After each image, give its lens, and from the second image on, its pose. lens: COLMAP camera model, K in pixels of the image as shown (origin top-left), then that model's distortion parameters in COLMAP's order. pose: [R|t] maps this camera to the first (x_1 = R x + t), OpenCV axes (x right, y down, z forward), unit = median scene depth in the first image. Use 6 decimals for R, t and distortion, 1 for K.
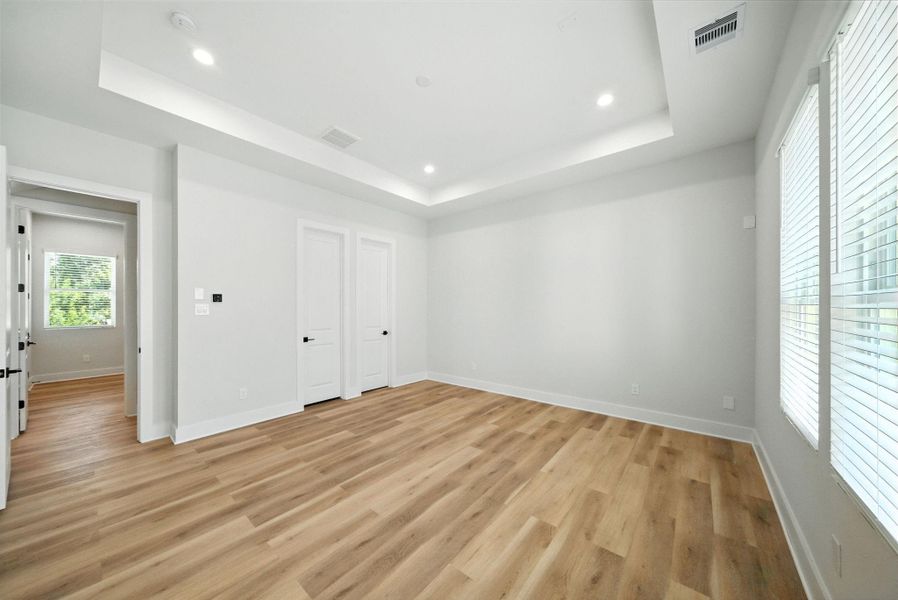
lens RADIAL K [[307.0, 0, 439.5], [0, 307.0, 307.2], [0, 0, 1]] dist [-0.003460, 0.000250]
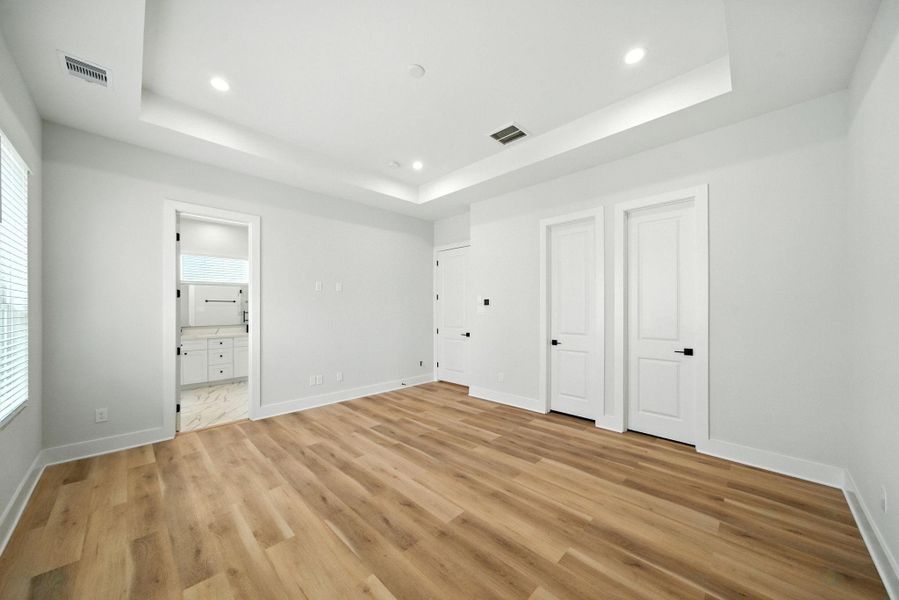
lens RADIAL K [[307.3, 0, 440.0], [0, 307.3, 307.2], [0, 0, 1]] dist [-0.003460, 0.000250]
pose [[-0.078046, -0.010827, -0.996891, 0.781428], [0.003063, 0.999934, -0.011100, -0.001125], [0.996945, -0.003920, -0.078008, 0.983065]]
